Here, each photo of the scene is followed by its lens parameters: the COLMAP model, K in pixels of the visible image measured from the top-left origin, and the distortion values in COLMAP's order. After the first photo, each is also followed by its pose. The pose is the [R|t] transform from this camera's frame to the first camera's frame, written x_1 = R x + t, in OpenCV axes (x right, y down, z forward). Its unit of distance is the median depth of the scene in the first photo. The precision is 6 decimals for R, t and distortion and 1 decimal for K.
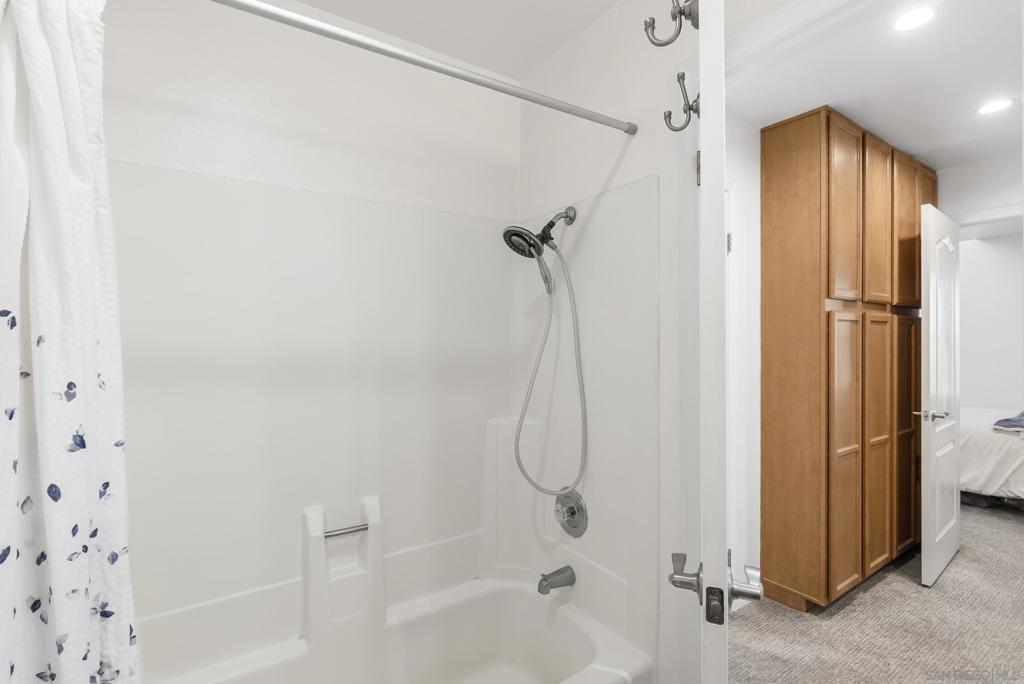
lens RADIAL K [[465.9, 0, 516.0], [0, 465.9, 340.4], [0, 0, 1]] dist [-0.006999, 0.003050]
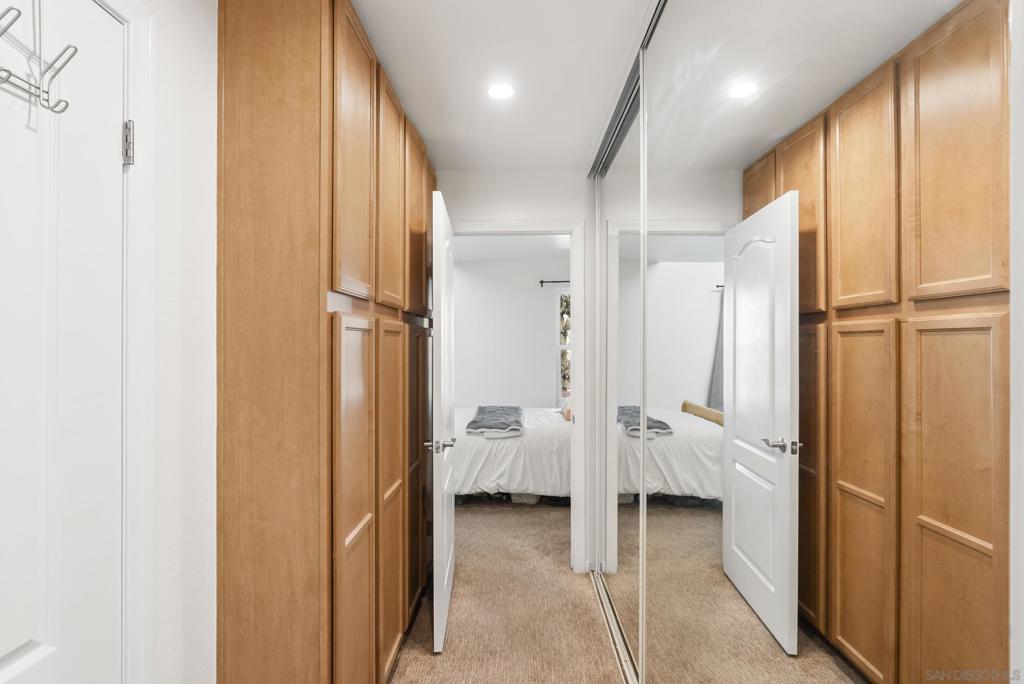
lens RADIAL K [[465.9, 0, 515.7], [0, 465.9, 341.5], [0, 0, 1]] dist [-0.006999, 0.003050]
pose [[0.565552, 0.005236, 0.824696, 0.285035], [0.003548, 0.999955, -0.008782, -0.017955], [-0.824705, 0.007893, 0.565508, 0.426281]]
